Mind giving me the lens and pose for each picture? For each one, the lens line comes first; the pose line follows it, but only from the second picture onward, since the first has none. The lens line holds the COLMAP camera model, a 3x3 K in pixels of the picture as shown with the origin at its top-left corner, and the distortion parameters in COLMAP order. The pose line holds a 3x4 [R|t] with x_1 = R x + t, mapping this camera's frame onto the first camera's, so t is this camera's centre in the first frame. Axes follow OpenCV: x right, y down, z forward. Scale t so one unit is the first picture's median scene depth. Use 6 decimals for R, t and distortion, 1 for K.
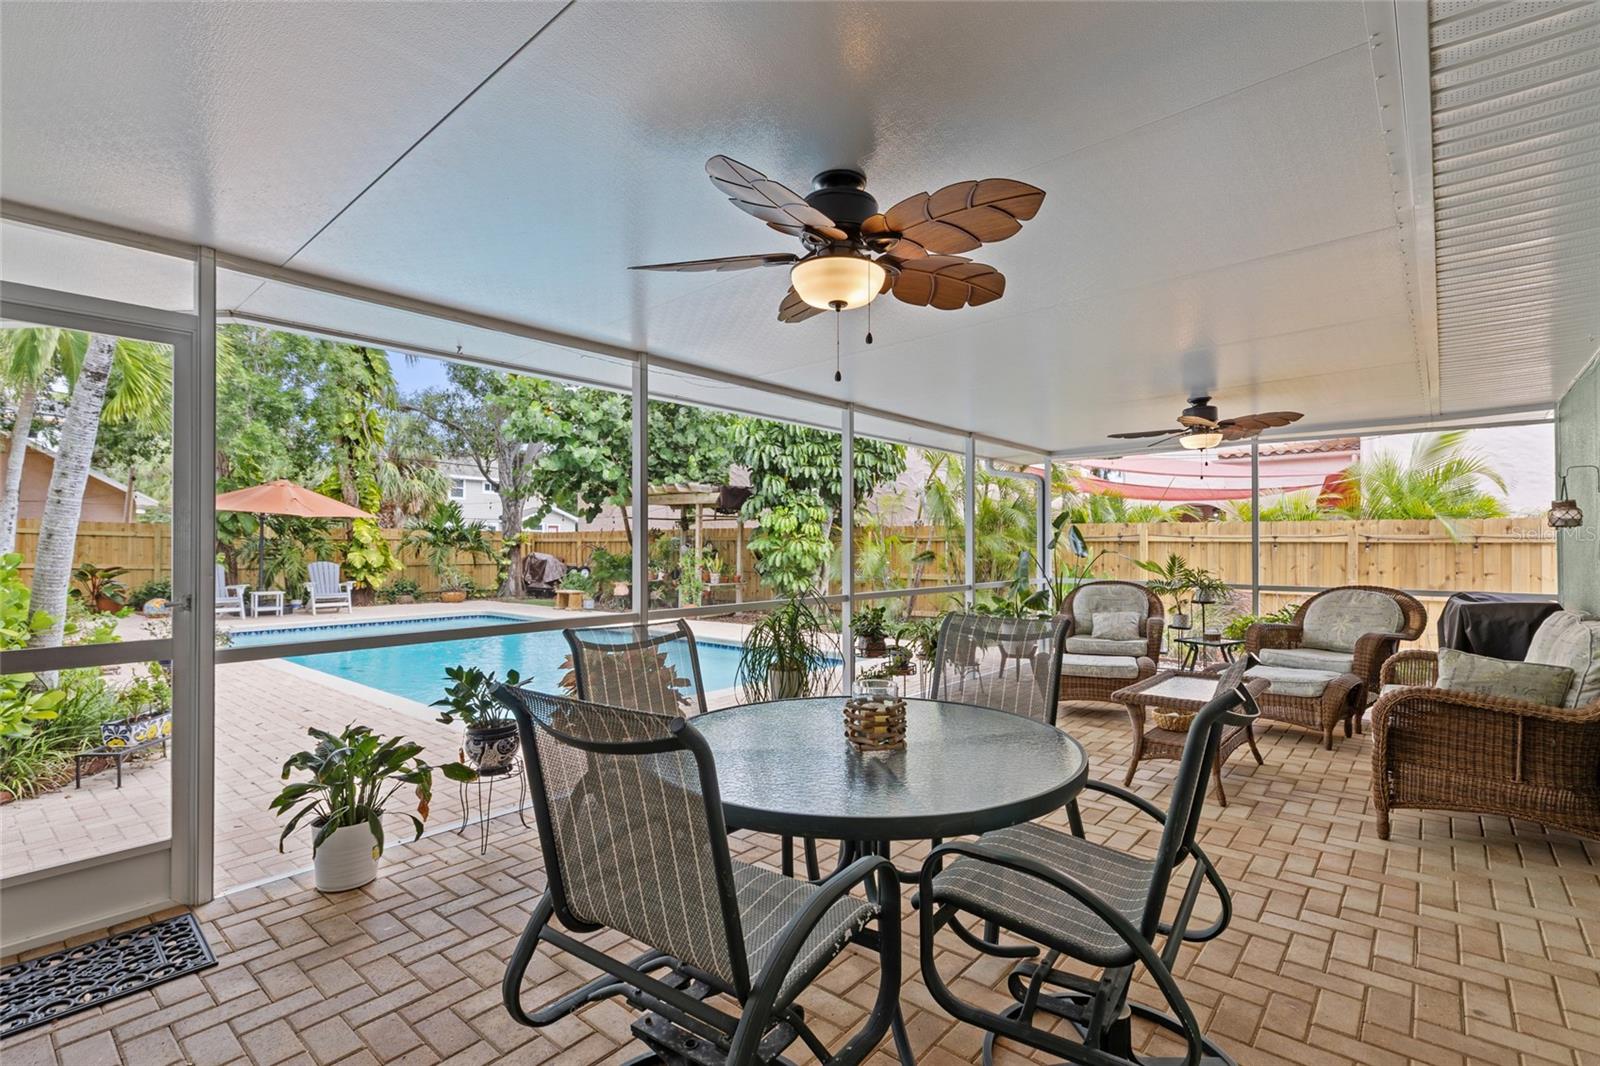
lens RADIAL K [[721.6, 0, 801.7], [0, 721.6, 538.4], [0, 0, 1]] dist [0.007479, -0.001120]
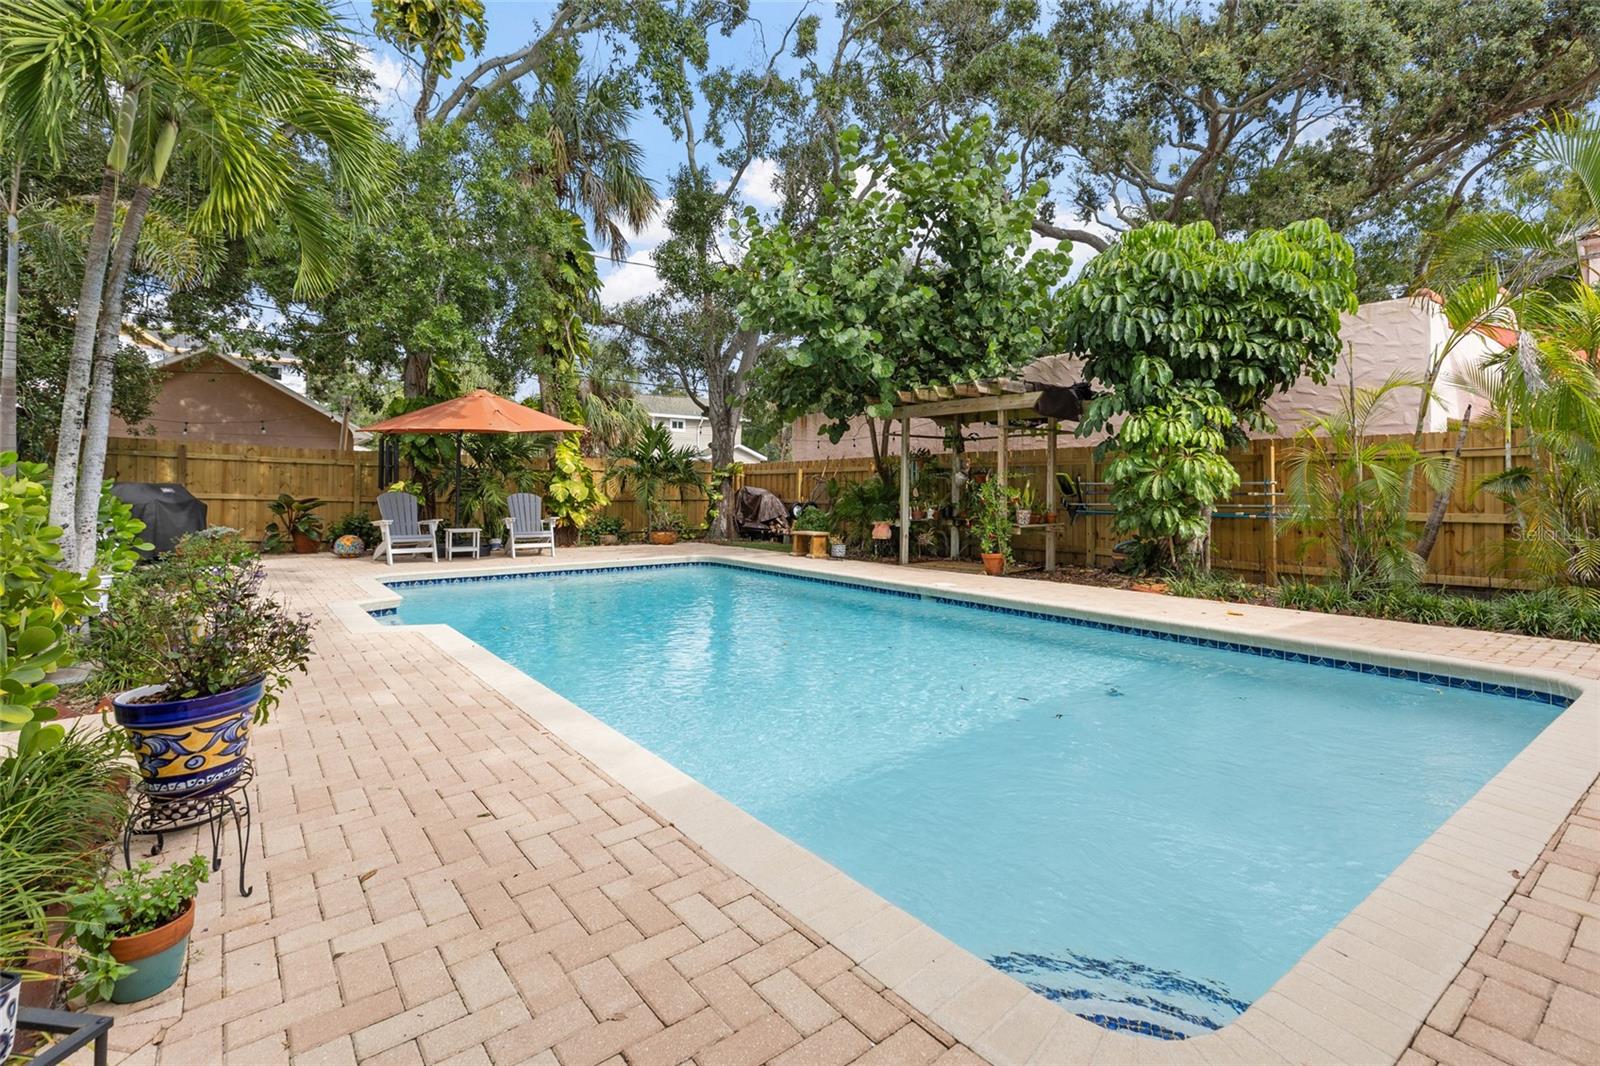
lens RADIAL K [[721.6, 0, 802.9], [0, 721.6, 474.7], [0, 0, 1]] dist [0.007479, -0.001120]
pose [[0.976279, -0.004212, -0.216474, -0.159936], [0.002105, 0.999948, -0.009962, 0.018794], [0.216505, 0.009270, 0.976238, 0.246051]]
